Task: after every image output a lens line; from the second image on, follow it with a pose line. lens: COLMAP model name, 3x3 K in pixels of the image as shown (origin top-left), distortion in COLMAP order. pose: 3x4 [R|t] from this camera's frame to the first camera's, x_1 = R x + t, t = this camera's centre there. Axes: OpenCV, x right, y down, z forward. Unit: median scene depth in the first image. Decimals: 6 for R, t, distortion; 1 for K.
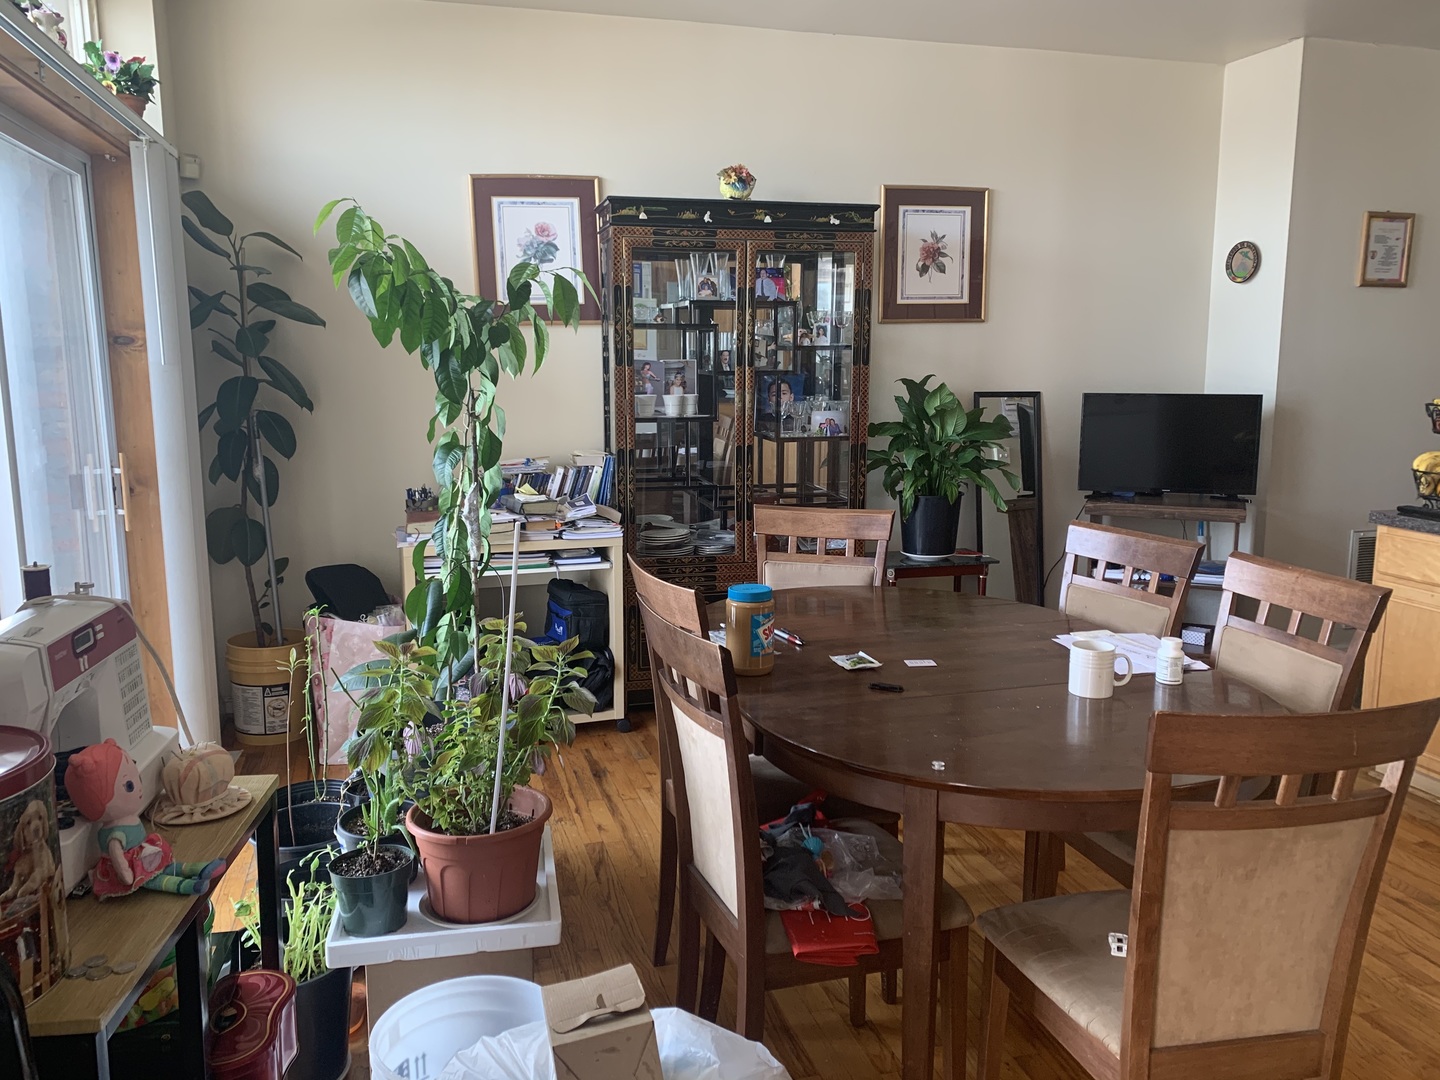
lens RADIAL K [[1095.6, 0, 720.0], [0, 1095.6, 540.0], [0, 0, 1]] dist [0.009911, 0.000860]
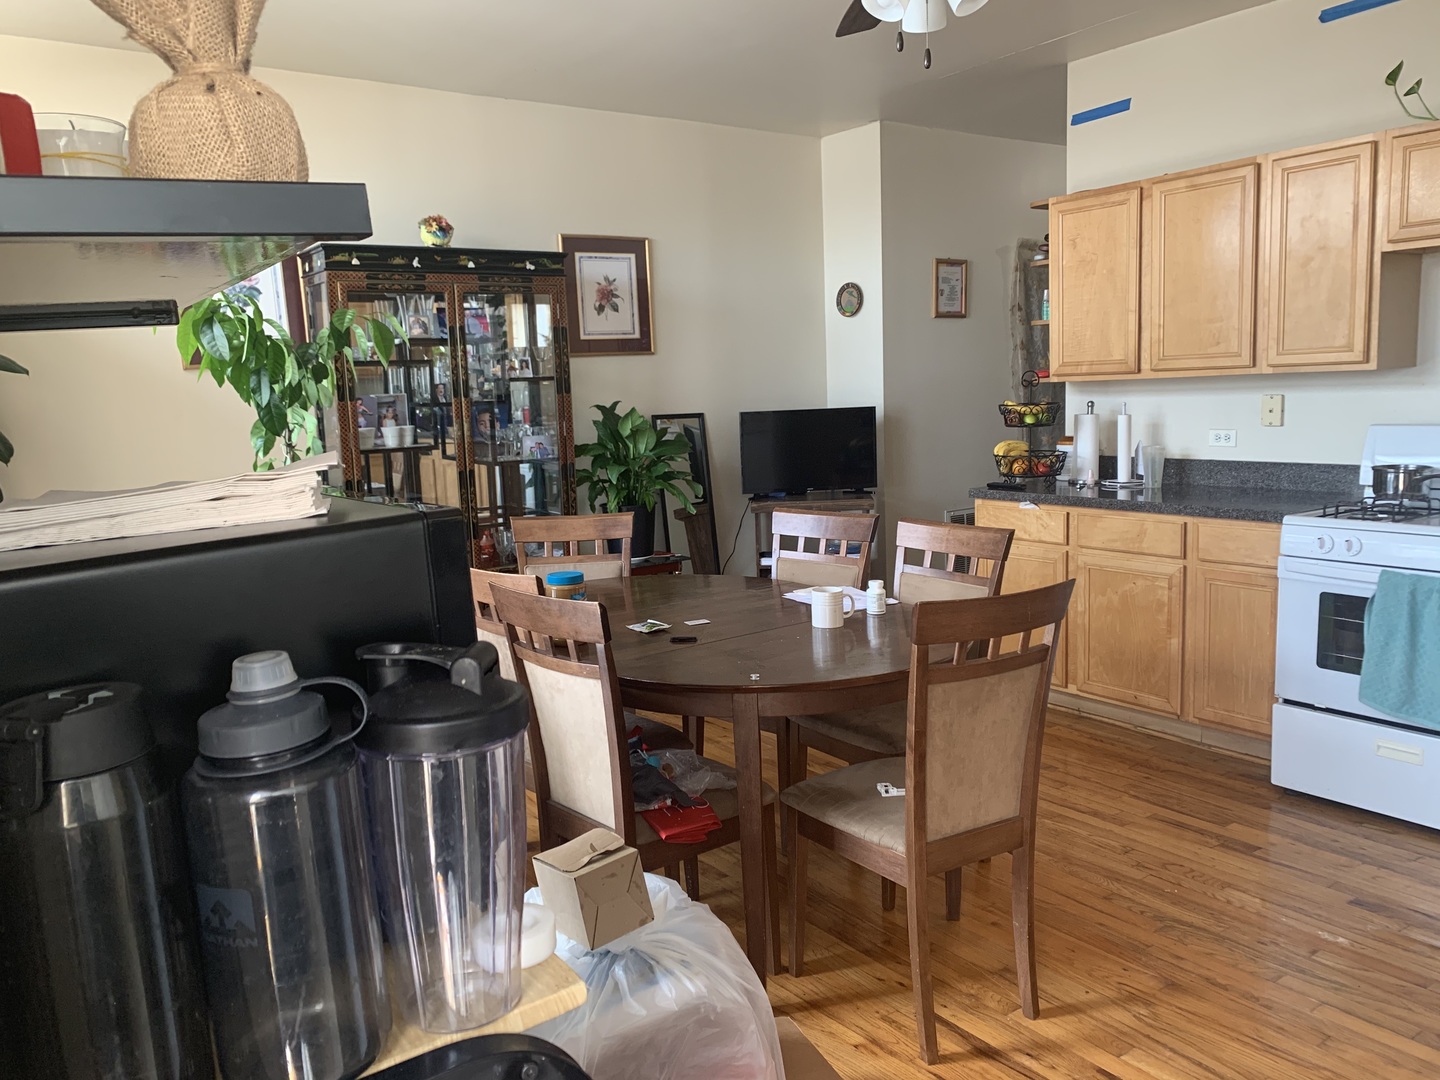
lens RADIAL K [[1076.0, 0, 720.0], [0, 1076.0, 540.0], [0, 0, 1]] dist [0.072493, -0.043493]
pose [[0.938727, -0.084768, 0.334076, -0.101101], [0.094256, 0.995473, -0.012262, 0.018366], [-0.331524, 0.042999, 0.942466, -0.091961]]
